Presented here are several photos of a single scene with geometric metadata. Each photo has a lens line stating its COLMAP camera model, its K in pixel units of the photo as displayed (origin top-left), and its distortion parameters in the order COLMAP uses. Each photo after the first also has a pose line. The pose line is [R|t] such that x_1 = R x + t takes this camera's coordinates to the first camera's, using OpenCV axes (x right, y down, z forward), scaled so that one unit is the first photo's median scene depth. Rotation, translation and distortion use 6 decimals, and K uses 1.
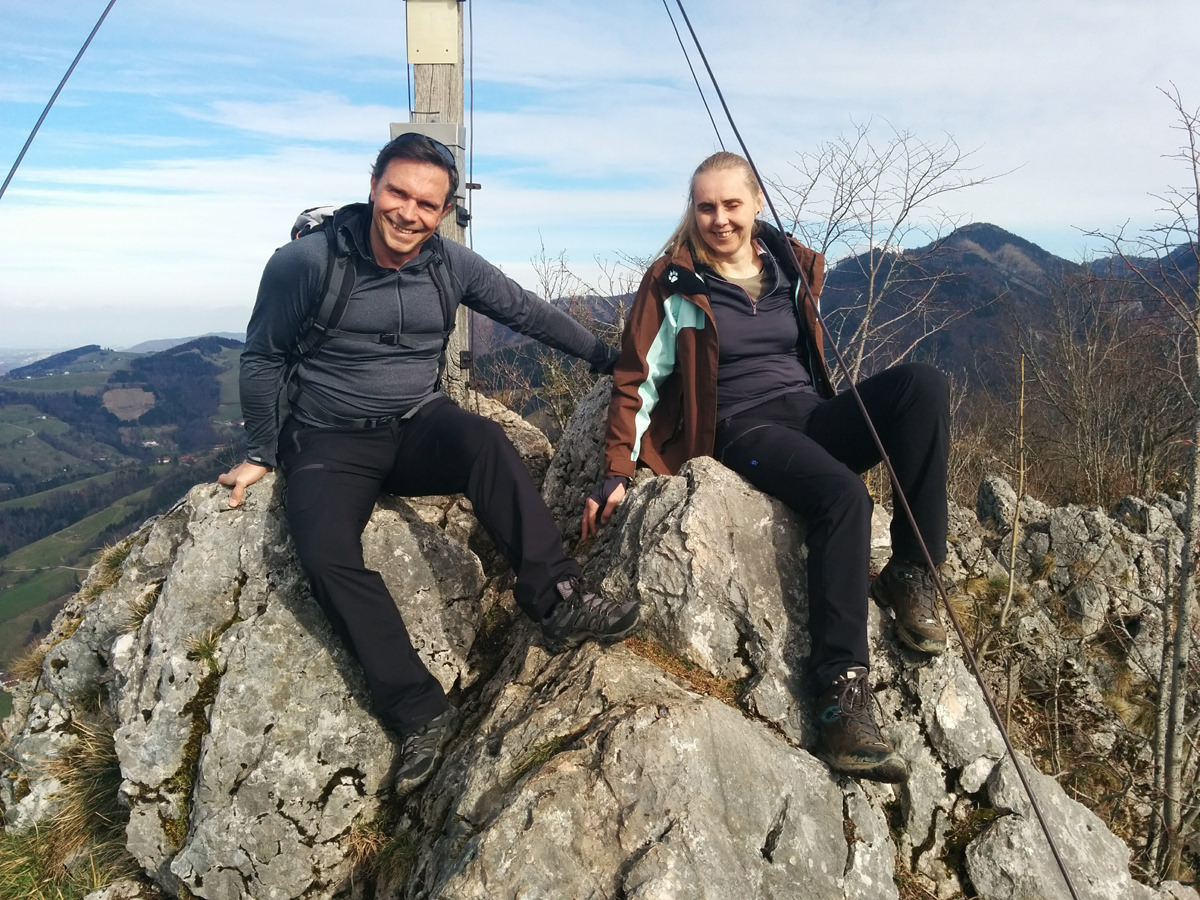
lens RADIAL K [[1047.6, 0, 617.0], [0, 1047.6, 471.9], [0, 0, 1]] dist [0.085564, -0.108805]
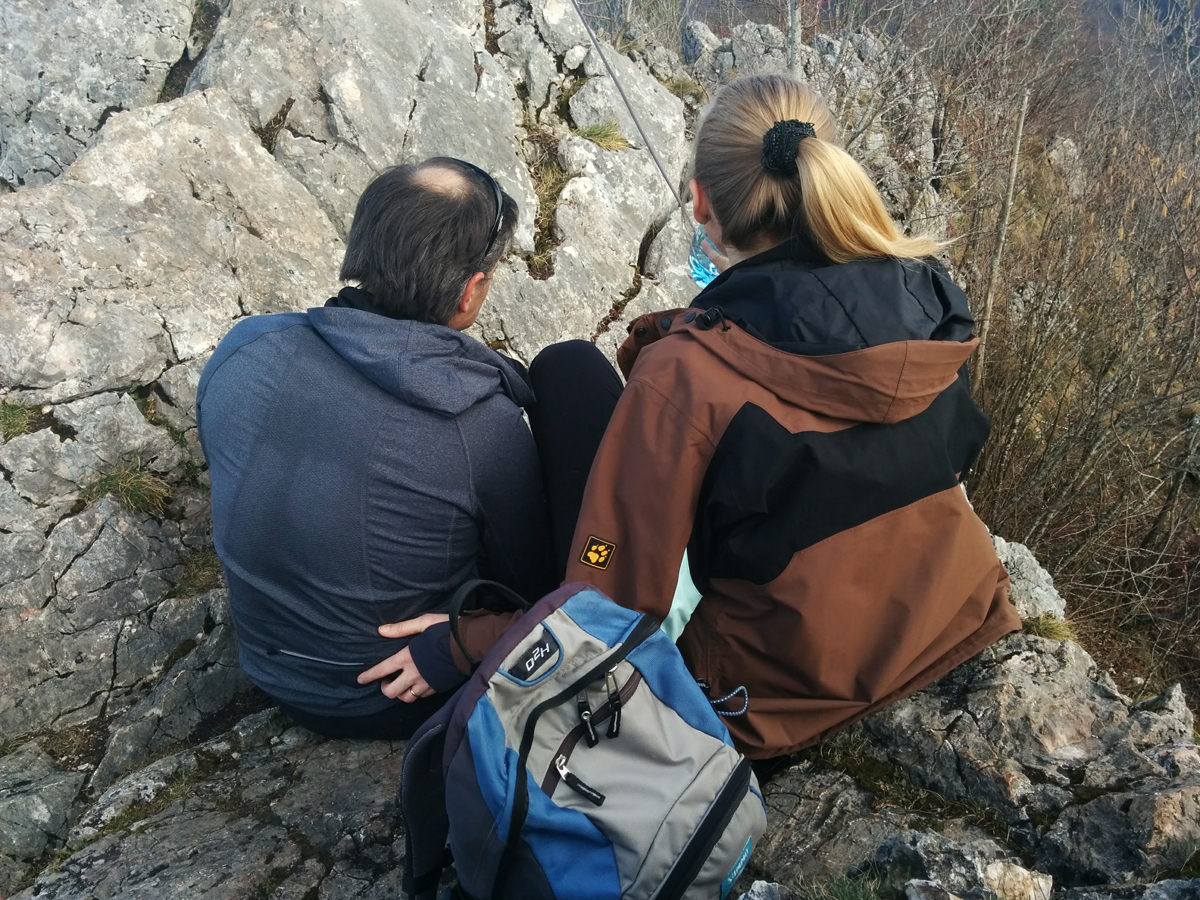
lens RADIAL K [[1047.6, 0, 613.3], [0, 1047.6, 470.4], [0, 0, 1]] dist [0.085564, -0.108805]
pose [[0.966980, -0.181804, 0.178596, 0.029353], [0.115761, 0.937654, 0.327726, 0.351184], [-0.227043, -0.296230, 0.927739, -0.521282]]
